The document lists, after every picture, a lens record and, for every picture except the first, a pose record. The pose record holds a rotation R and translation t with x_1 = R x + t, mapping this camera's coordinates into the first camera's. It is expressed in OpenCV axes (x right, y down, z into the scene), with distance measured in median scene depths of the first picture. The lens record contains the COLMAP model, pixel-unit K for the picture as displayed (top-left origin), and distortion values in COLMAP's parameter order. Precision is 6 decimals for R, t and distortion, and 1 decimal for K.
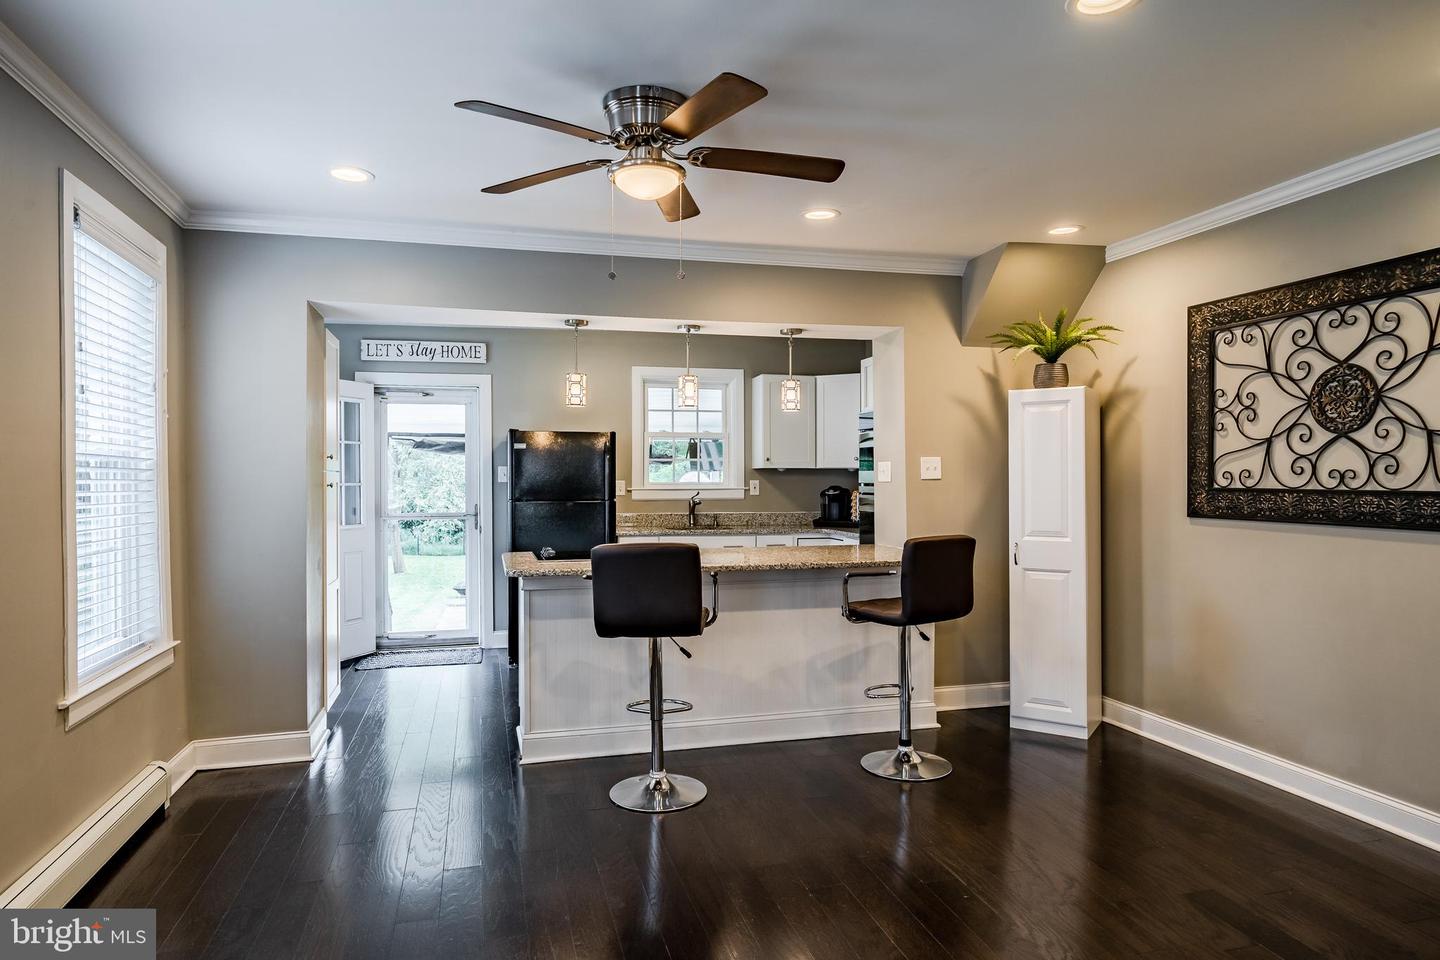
lens RADIAL K [[850.2, 0, 708.2], [0, 850.2, 470.9], [0, 0, 1]] dist [0.005236, -0.002515]
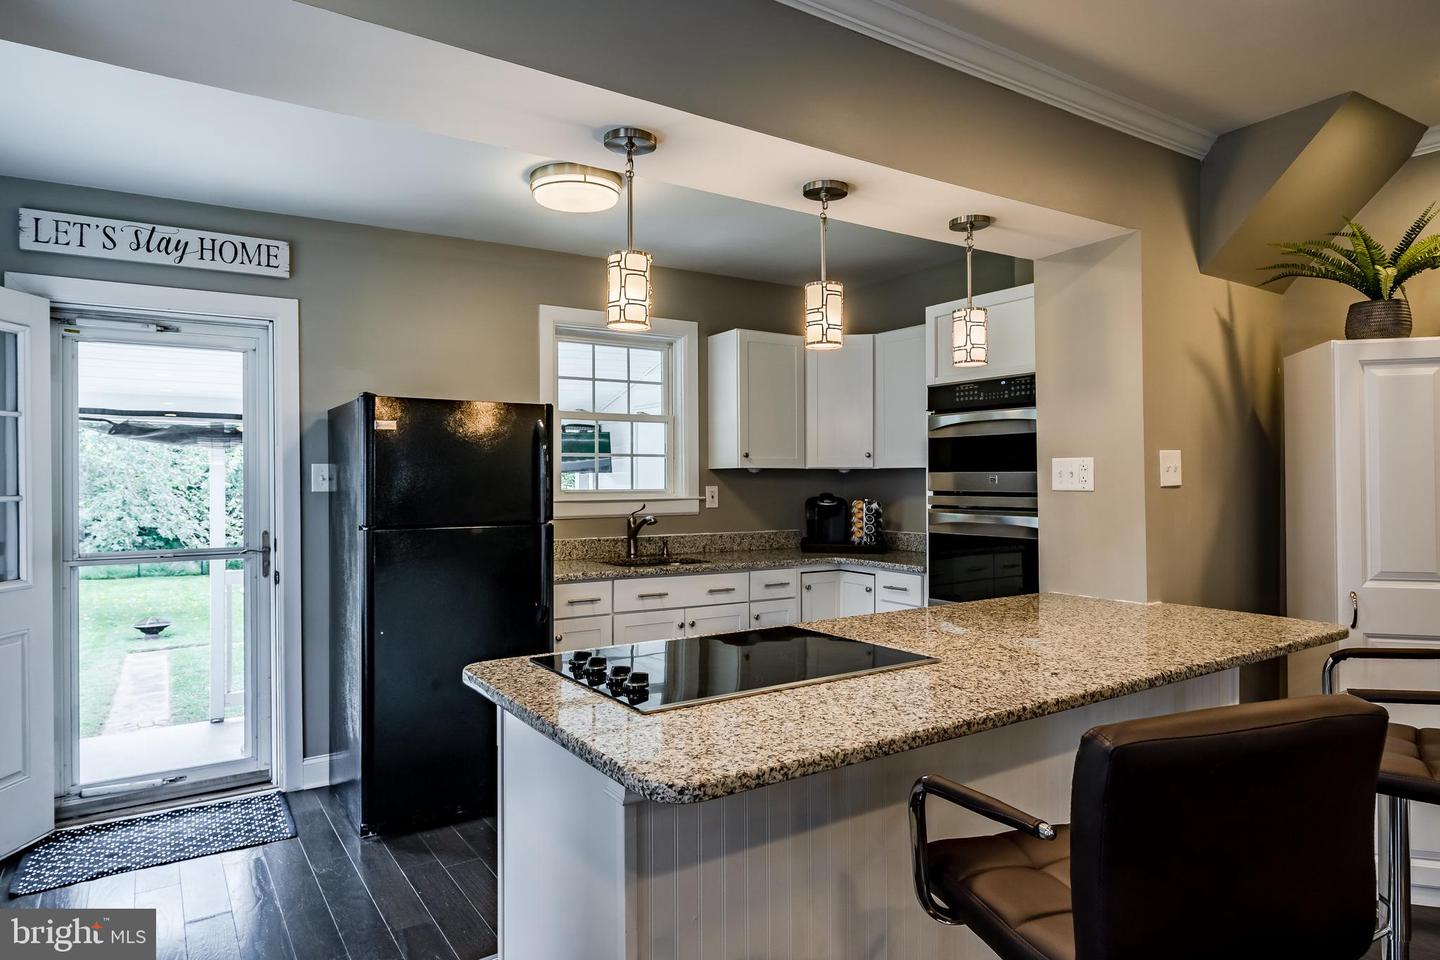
lens RADIAL K [[850.2, 0, 711.1], [0, 850.2, 472.8], [0, 0, 1]] dist [0.005236, -0.002515]
pose [[0.947991, 0.000549, 0.318296, -0.256004], [-0.000727, 1.000000, 0.000439, 0.000240], [-0.318296, -0.000648, 0.947991, 0.557331]]
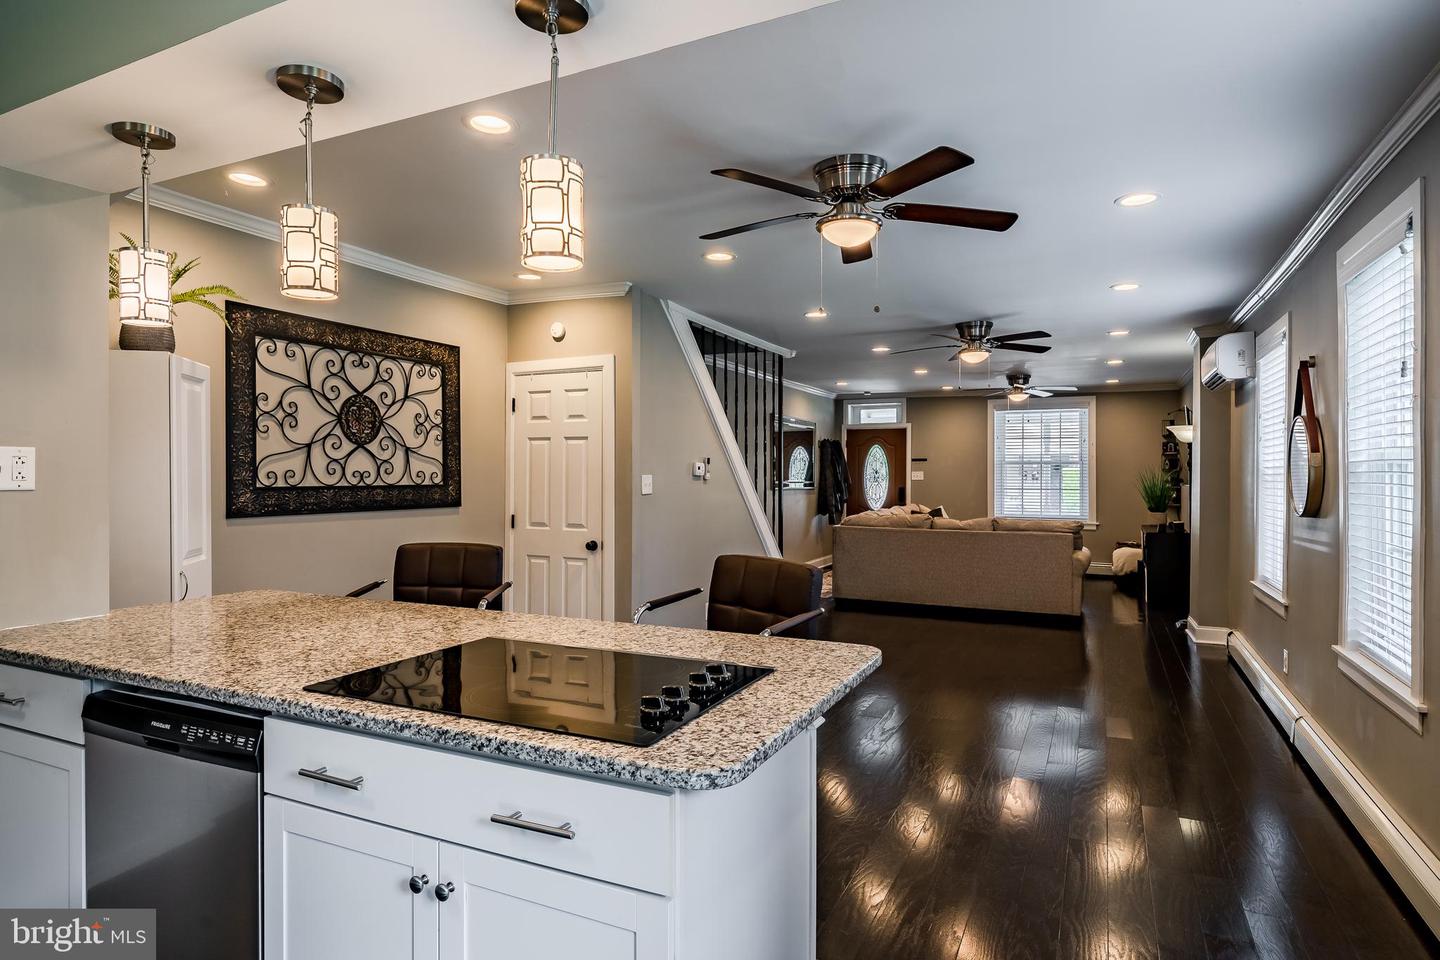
lens RADIAL K [[809.2, 0, 713.0], [0, 809.2, 476.5], [0, 0, 1]] dist [-0.005635, 0.003734]
pose [[-0.754763, -0.001583, 0.655996, -0.402590], [-0.003372, 0.999993, -0.001467, 0.005508], [-0.655989, -0.003319, -0.754763, 1.186376]]
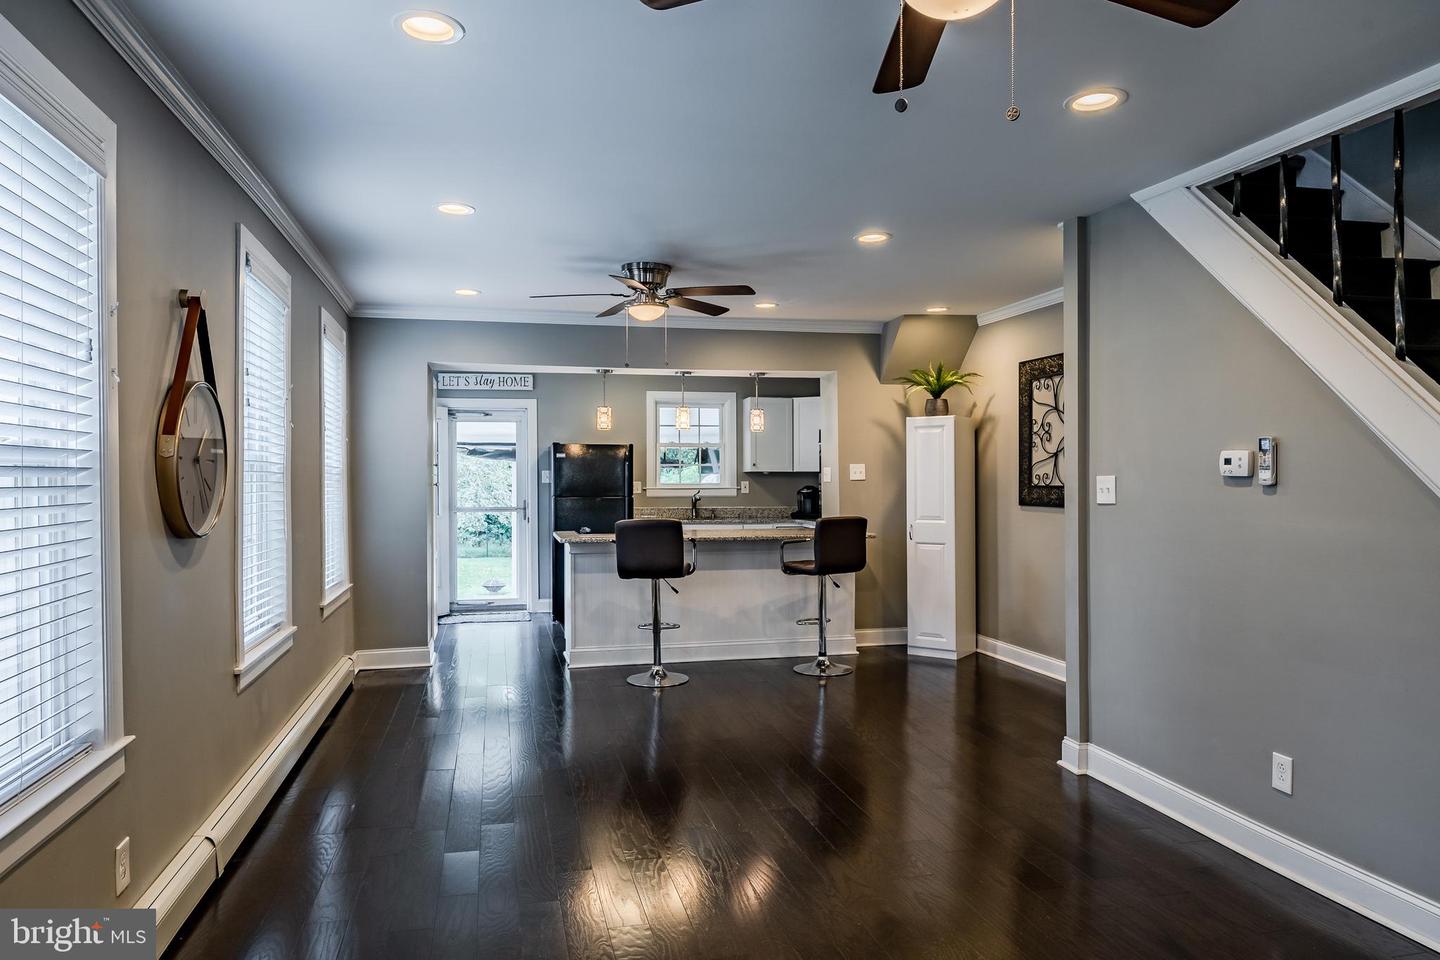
lens RADIAL K [[910.1, 0, 708.7], [0, 910.1, 466.5], [0, 0, 1]] dist [0.006402, 0.003174]
pose [[0.999474, -0.001316, -0.032419, 0.070063], [0.001087, 0.999974, -0.007067, -0.002138], [0.032427, 0.007028, 0.999449, -0.526119]]
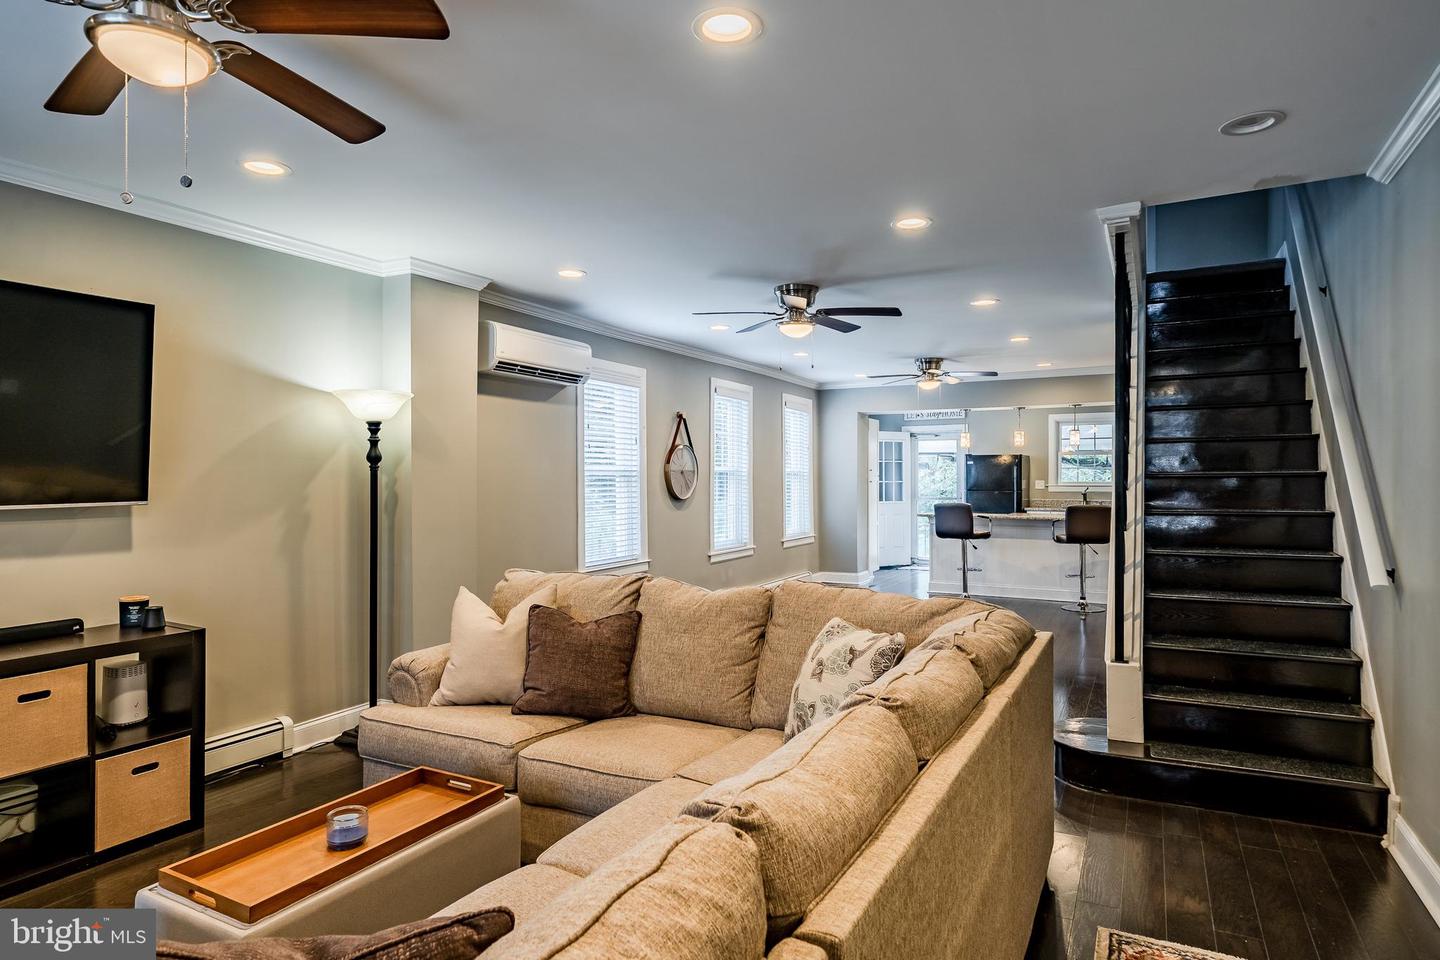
lens RADIAL K [[809.2, 0, 709.9], [0, 809.2, 478.3], [0, 0, 1]] dist [-0.005635, 0.003734]
pose [[0.725443, 0.005005, -0.688264, 0.824677], [0.001571, 0.999959, 0.008927, -0.013787], [0.688280, -0.007557, 0.725406, -1.015892]]
